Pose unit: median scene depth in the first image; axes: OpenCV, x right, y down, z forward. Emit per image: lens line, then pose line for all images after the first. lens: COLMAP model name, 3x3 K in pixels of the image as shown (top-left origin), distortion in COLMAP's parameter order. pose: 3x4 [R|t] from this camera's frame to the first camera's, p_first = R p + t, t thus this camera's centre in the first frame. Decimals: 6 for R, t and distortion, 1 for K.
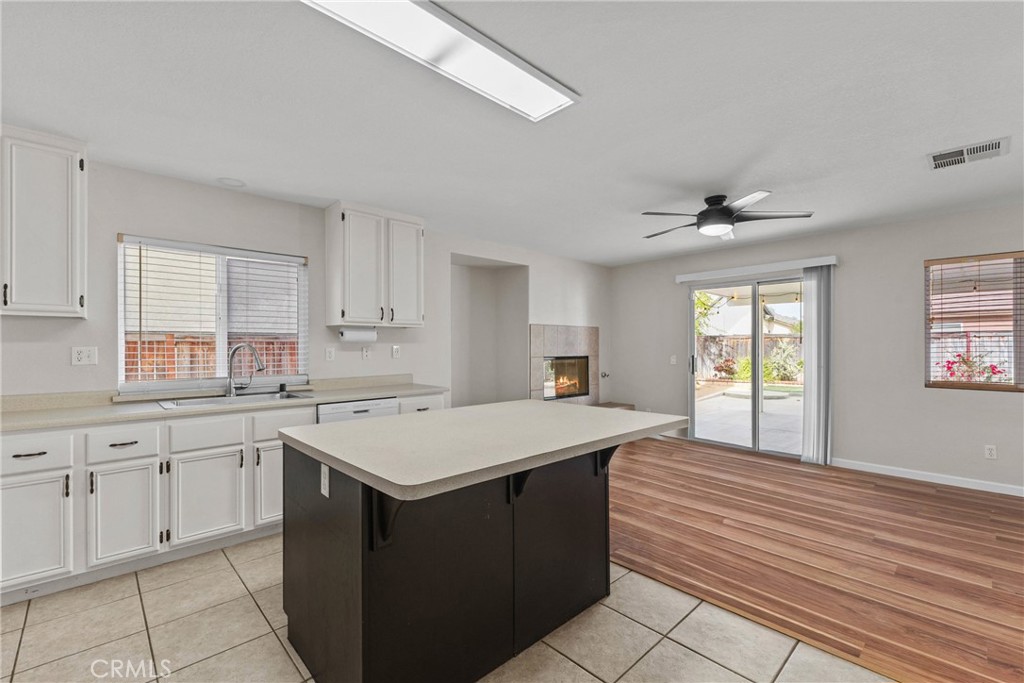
lens RADIAL K [[448.7, 0, 510.8], [0, 448.7, 341.5], [0, 0, 1]] dist [0.010894, -0.003382]
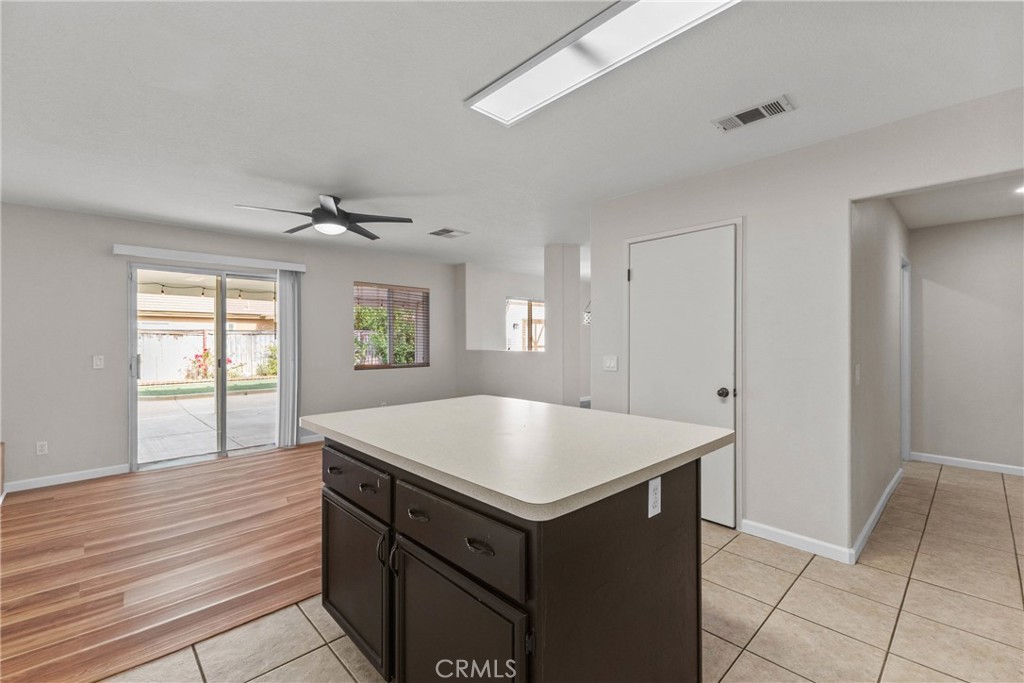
lens RADIAL K [[448.7, 0, 510.8], [0, 448.7, 345.1], [0, 0, 1]] dist [0.010894, -0.003382]
pose [[-0.013028, -0.010796, 0.999857, -0.387142], [-0.010151, 0.999892, 0.010664, 0.001068], [-0.999864, -0.010010, -0.013137, 0.393784]]
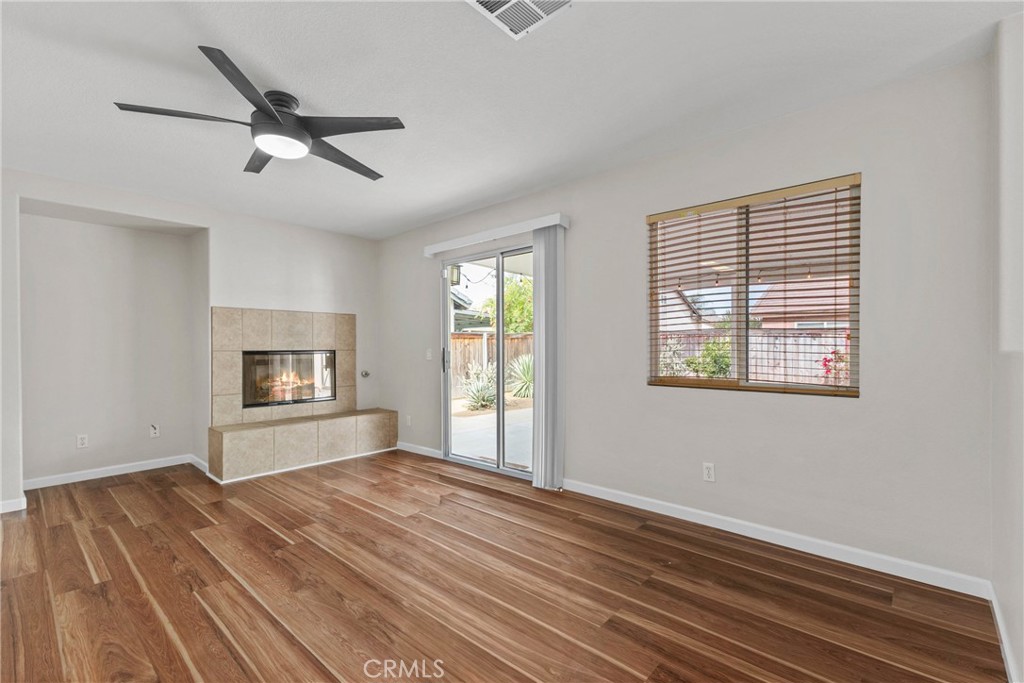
lens RADIAL K [[448.7, 0, 510.3], [0, 448.7, 351.0], [0, 0, 1]] dist [0.010894, -0.003382]
pose [[0.997032, -0.002820, 0.076943, 0.481872], [0.001681, 0.999888, 0.014852, 0.025455], [-0.076976, -0.014679, 0.996925, 0.210435]]
